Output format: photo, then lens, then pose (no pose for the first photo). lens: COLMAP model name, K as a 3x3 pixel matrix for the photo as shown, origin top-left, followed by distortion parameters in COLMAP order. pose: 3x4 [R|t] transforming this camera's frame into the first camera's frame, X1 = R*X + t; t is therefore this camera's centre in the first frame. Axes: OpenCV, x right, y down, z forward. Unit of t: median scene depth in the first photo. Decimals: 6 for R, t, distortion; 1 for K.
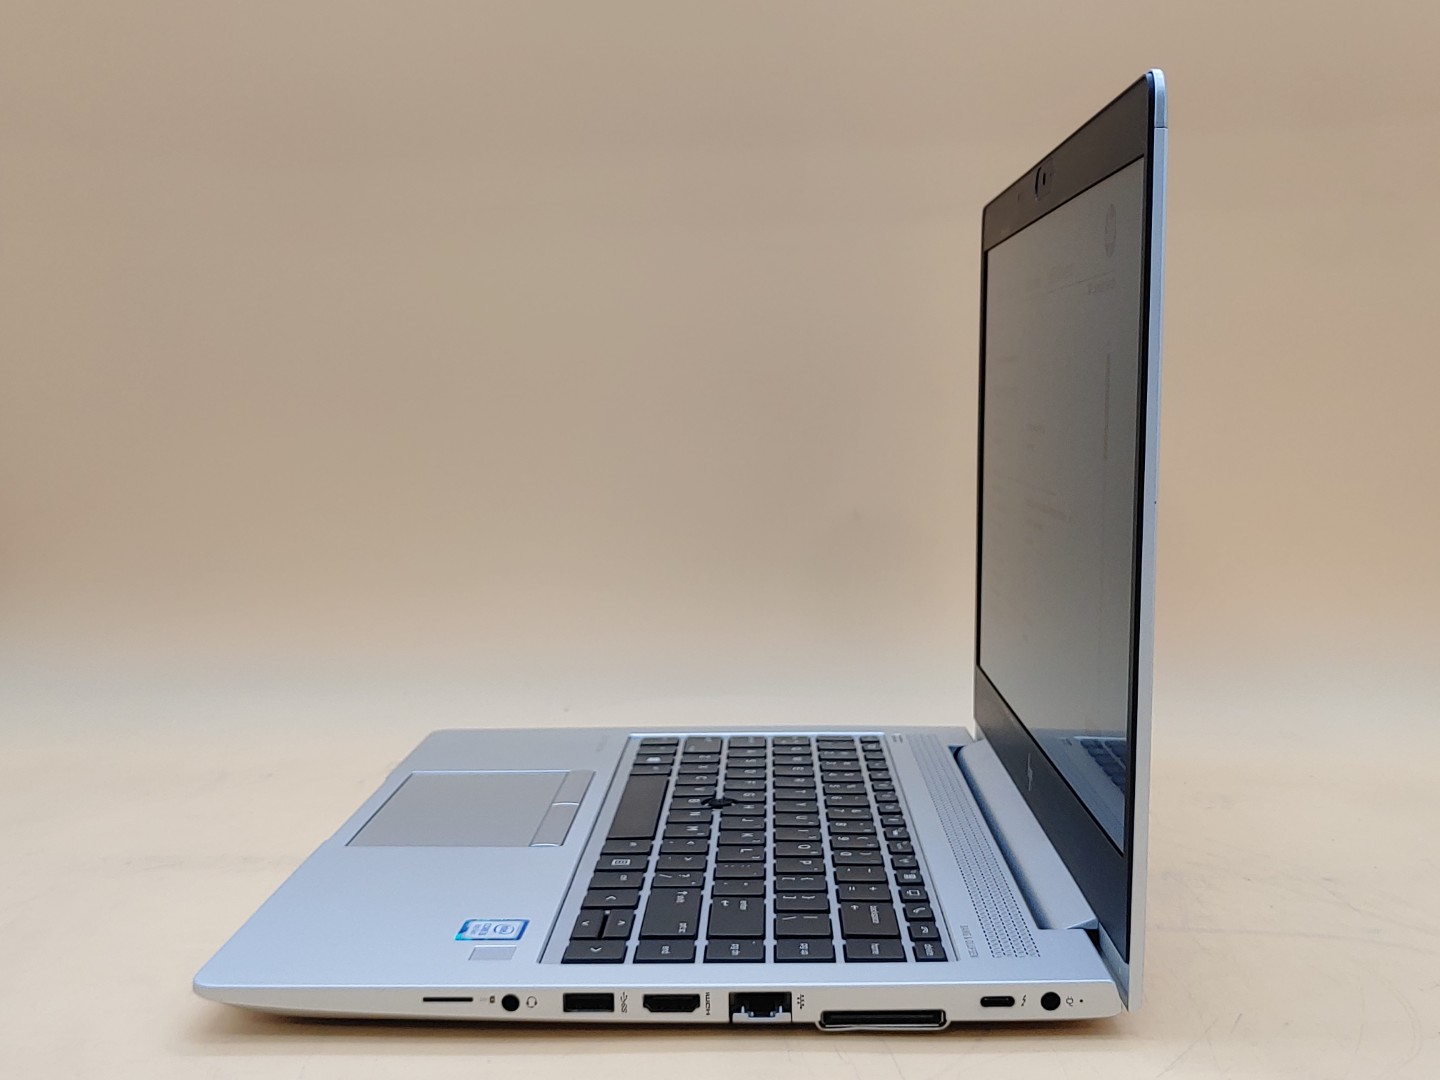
lens RADIAL K [[1639.7, 0, 720.5], [0, 1639.7, 539.8], [0, 0, 1]] dist [-0.068900, 0.000000]
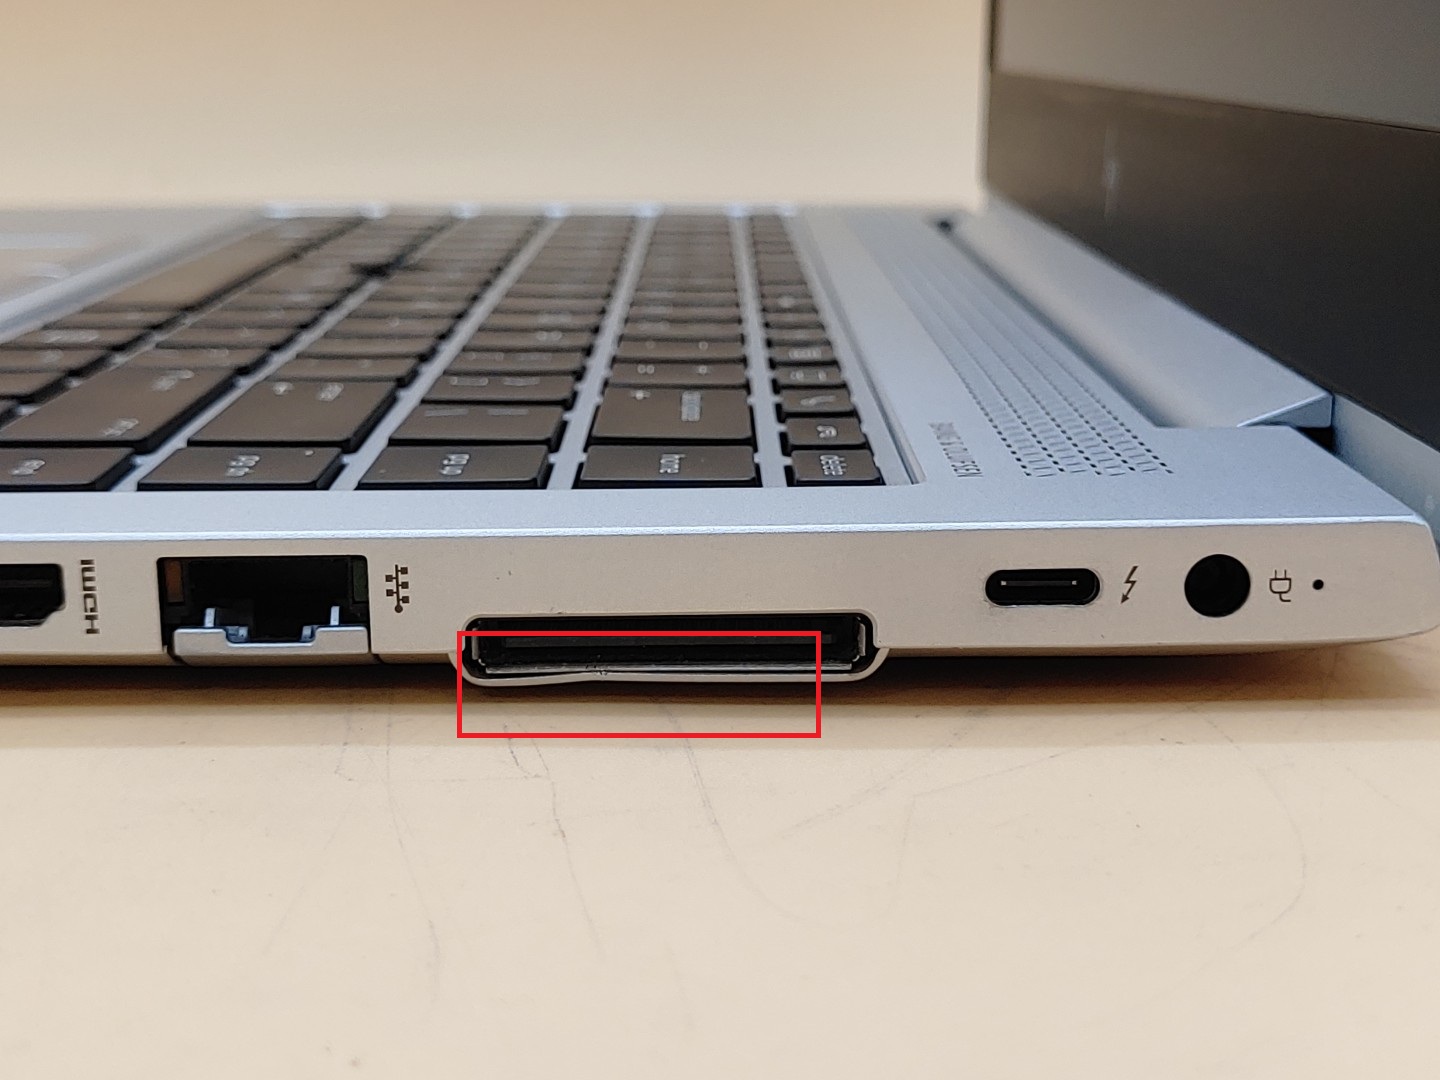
lens RADIAL K [[2176.4, 0, 720.0], [0, 2176.4, 540.1], [0, 0, 1]] dist [0.028912, 0.000000]
pose [[0.999395, -0.001636, 0.034748, 0.095100], [-0.003248, 0.990141, 0.140040, 0.216876], [-0.034635, -0.140068, 0.989536, 0.596190]]
